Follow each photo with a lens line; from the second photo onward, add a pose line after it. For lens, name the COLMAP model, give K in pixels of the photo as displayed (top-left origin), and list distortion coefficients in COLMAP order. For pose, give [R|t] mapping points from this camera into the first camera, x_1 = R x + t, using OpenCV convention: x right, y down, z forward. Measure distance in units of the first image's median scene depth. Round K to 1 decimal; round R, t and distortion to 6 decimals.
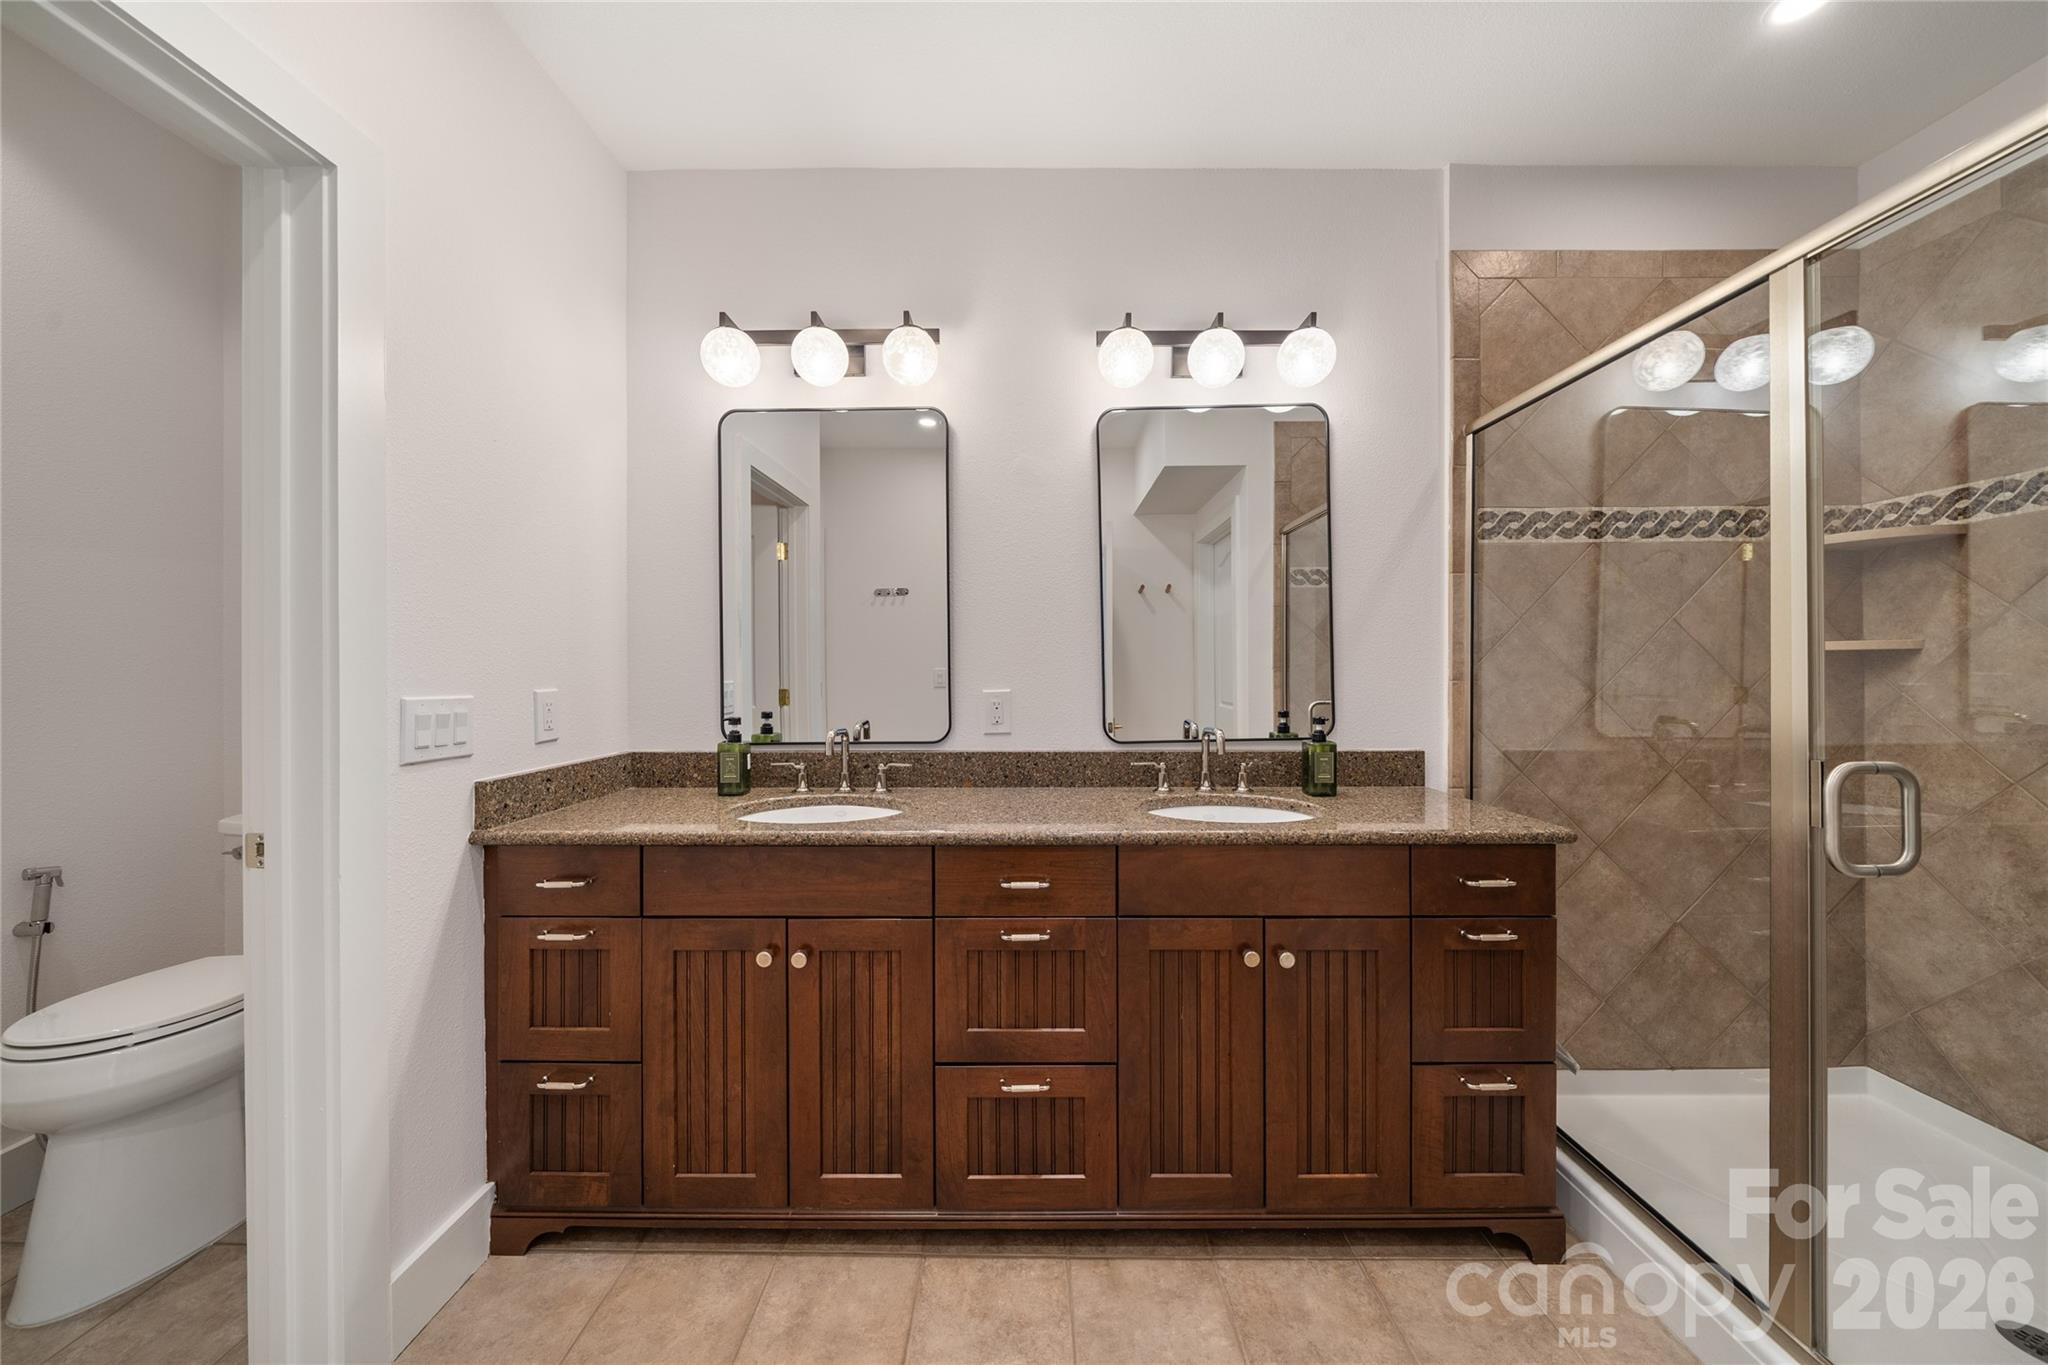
lens RADIAL K [[707.2, 0, 1025.6], [0, 707.2, 670.1], [0, 0, 1]] dist [-0.003040, 0.000081]
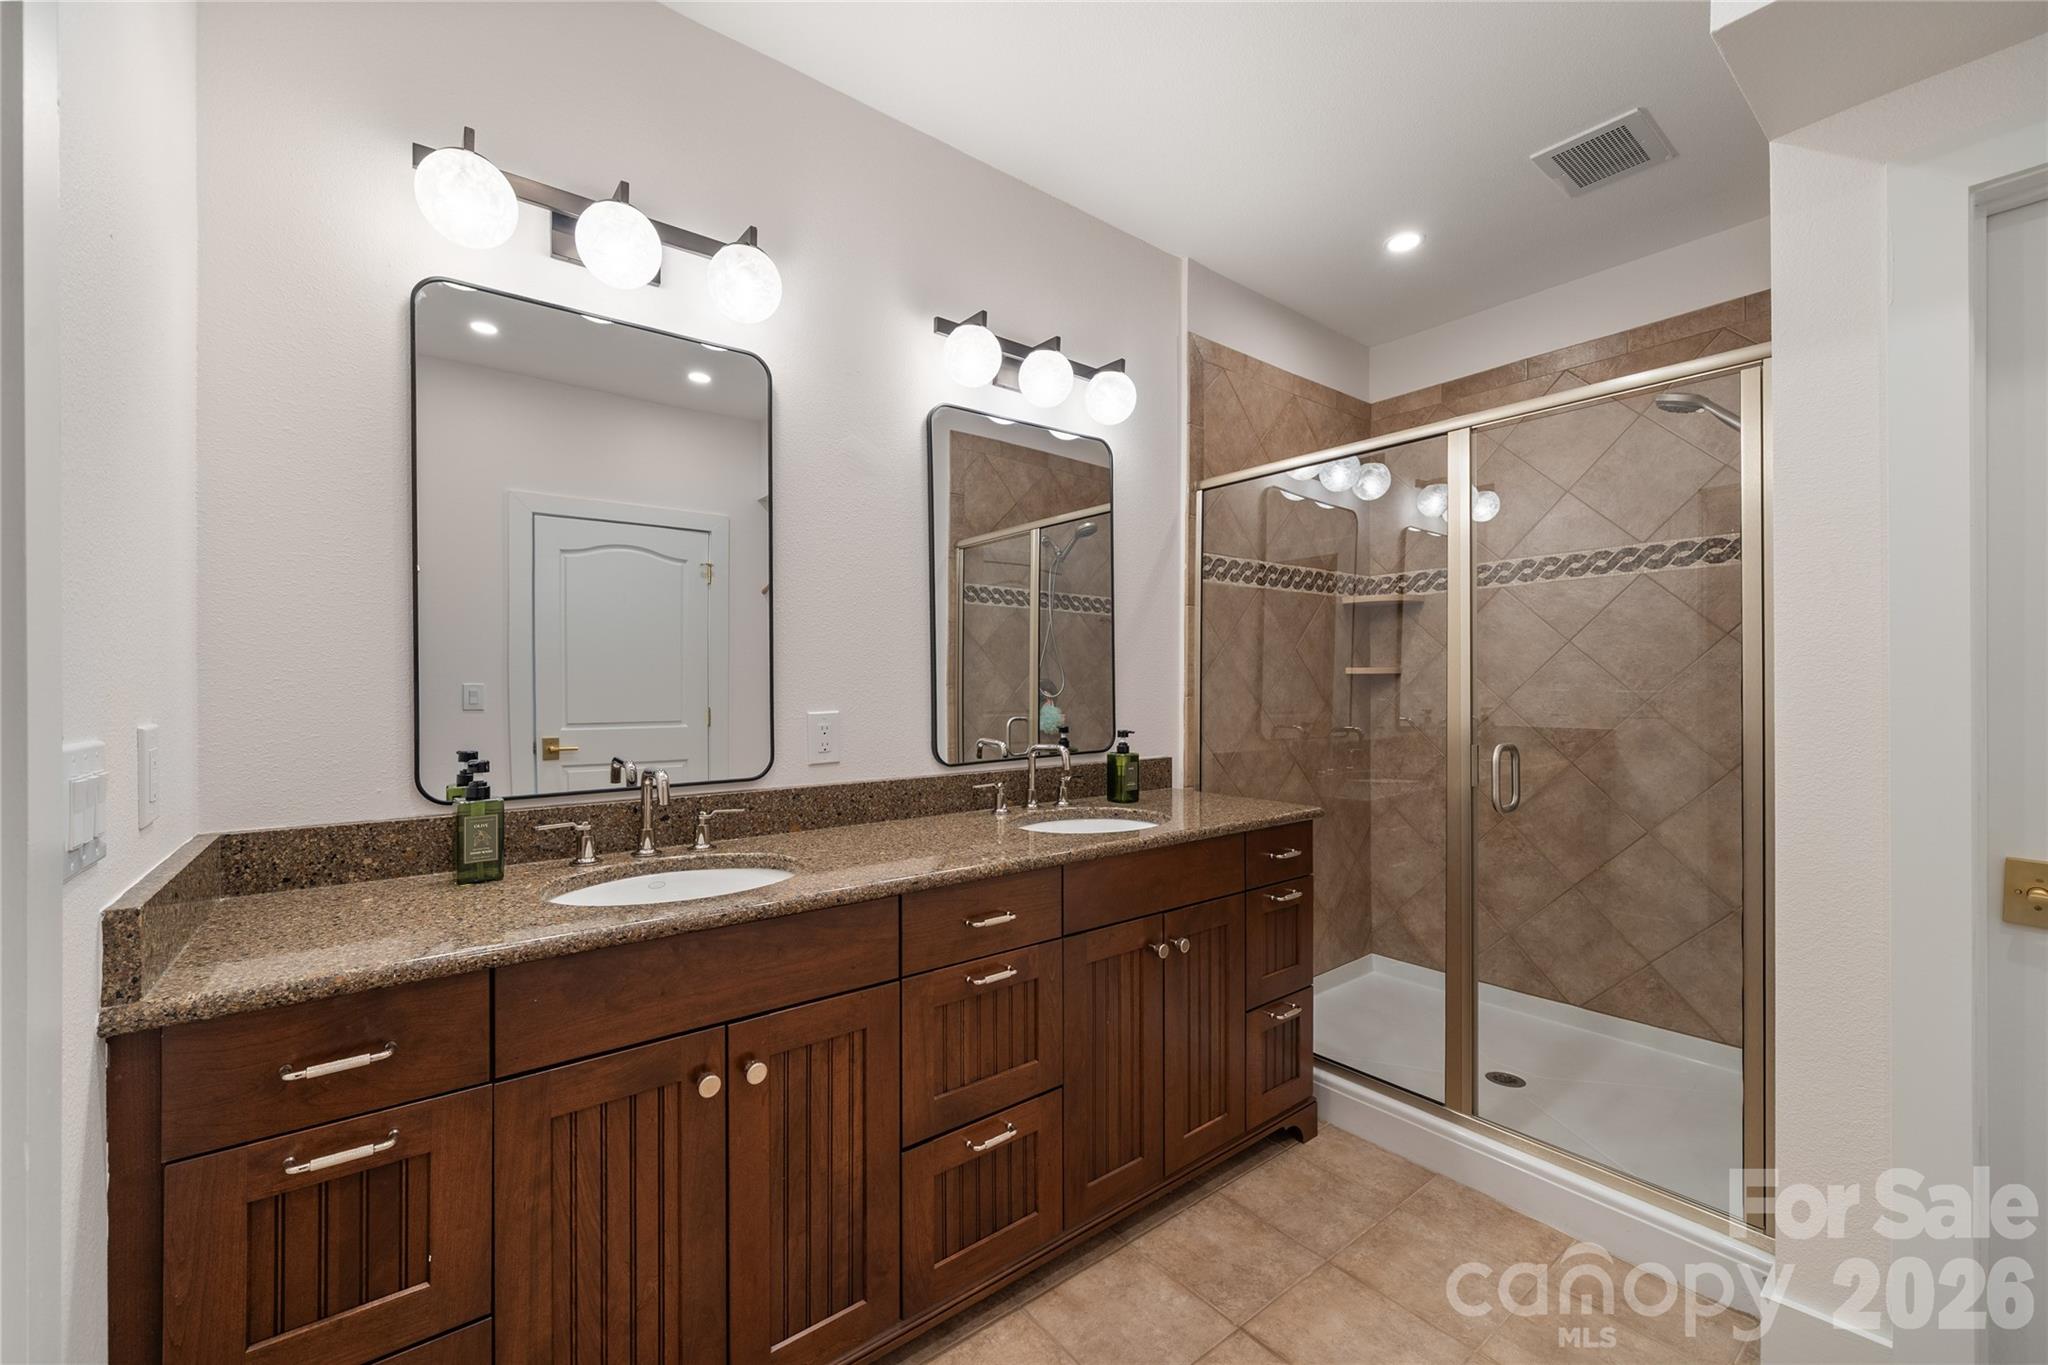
lens RADIAL K [[812.4, 0, 1022.1], [0, 812.4, 686.9], [0, 0, 1]] dist [0.002195, 0.000545]
pose [[0.786713, 0.000245, 0.617318, -0.487152], [-0.001408, 0.999998, 0.001398, -0.002730], [-0.617317, -0.001969, 0.786712, 0.110000]]
